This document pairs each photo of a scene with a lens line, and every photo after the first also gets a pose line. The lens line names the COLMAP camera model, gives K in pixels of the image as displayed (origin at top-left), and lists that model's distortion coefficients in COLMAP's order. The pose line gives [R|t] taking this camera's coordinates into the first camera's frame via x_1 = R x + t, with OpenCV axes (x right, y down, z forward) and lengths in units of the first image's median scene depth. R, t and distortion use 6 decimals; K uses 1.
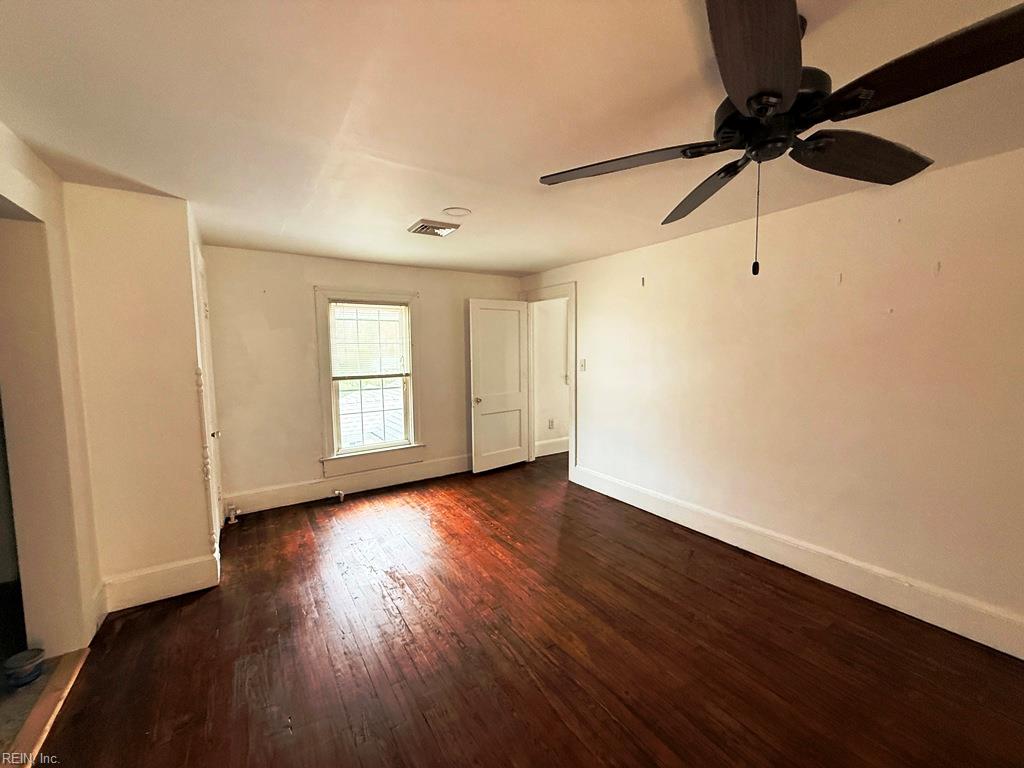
lens RADIAL K [[408.1, 0, 510.2], [0, 408.1, 385.7], [0, 0, 1]] dist [-0.000605, -0.000071]
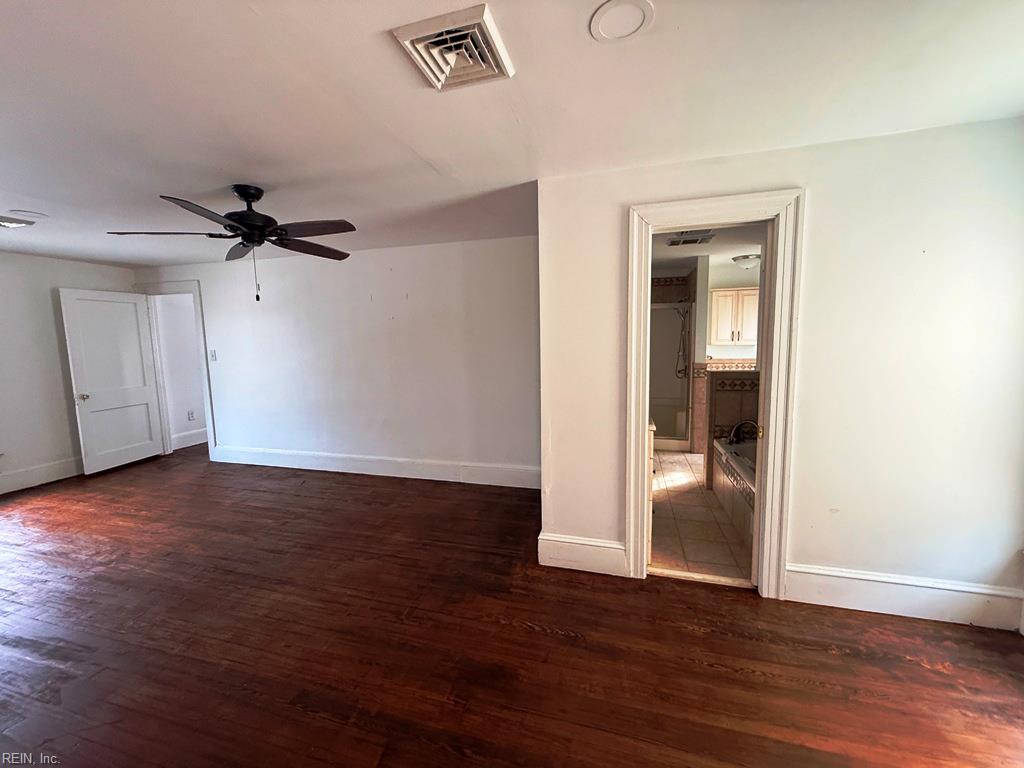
lens RADIAL K [[408.1, 0, 509.6], [0, 408.1, 384.3], [0, 0, 1]] dist [-0.000605, -0.000071]
pose [[0.754488, -0.077208, 0.651756, 0.063514], [0.070167, 0.996854, 0.036862, 0.050951], [-0.652552, 0.017920, 0.757532, -0.444287]]
